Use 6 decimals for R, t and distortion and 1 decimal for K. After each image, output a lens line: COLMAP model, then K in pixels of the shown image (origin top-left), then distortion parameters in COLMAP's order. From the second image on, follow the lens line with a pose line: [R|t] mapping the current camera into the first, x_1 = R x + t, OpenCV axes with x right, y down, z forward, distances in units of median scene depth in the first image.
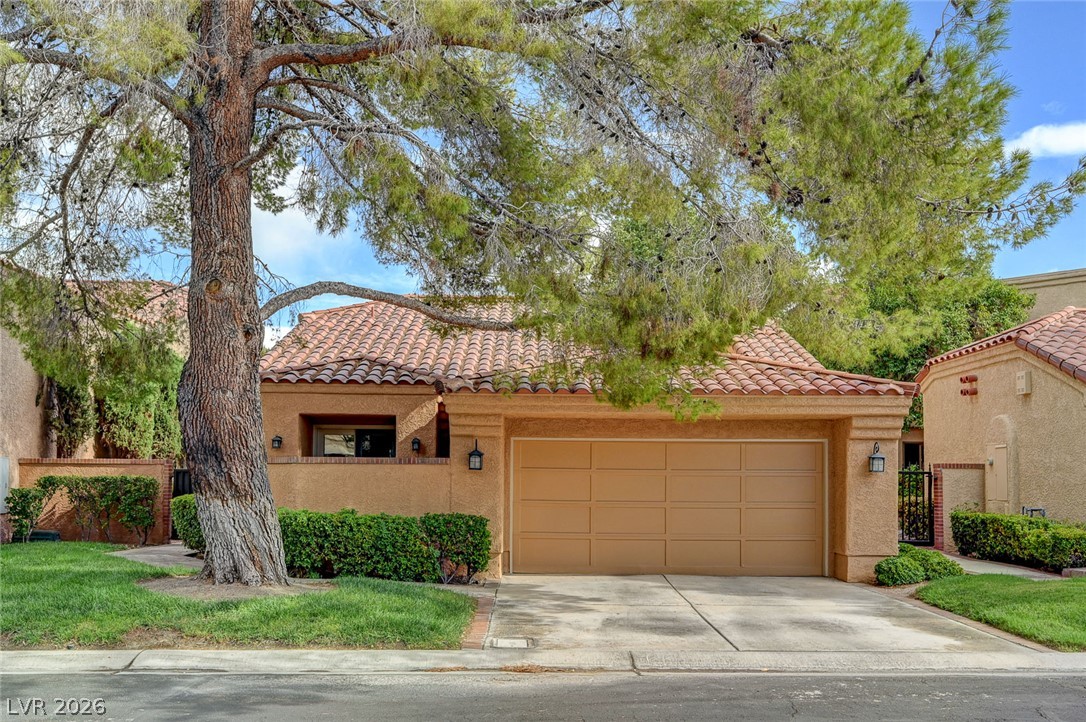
lens RADIAL K [[961.2, 0, 543.0], [0, 961.2, 361.0], [0, 0, 1]] dist [-0.008440, -0.006337]
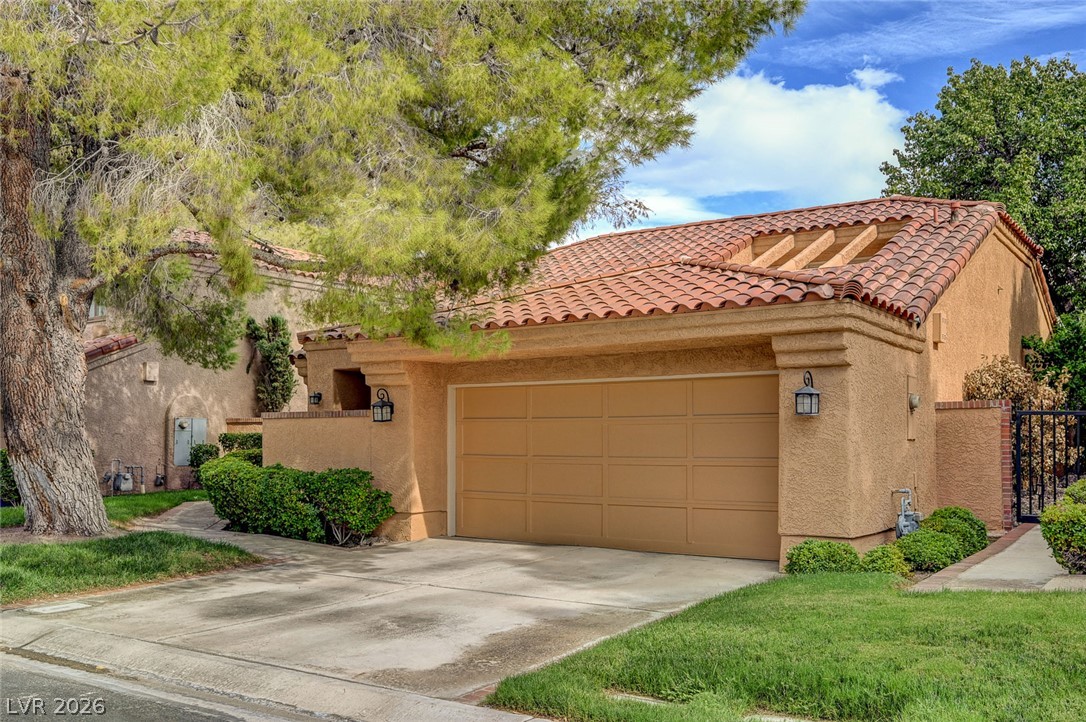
lens RADIAL K [[961.2, 0, 543.0], [0, 961.2, 361.0], [0, 0, 1]] dist [-0.008440, -0.006337]
pose [[0.812278, -0.054279, -0.580739, 0.588671], [0.083338, 0.996245, 0.023450, 0.045504], [0.577286, -0.067445, 0.813752, 0.336985]]
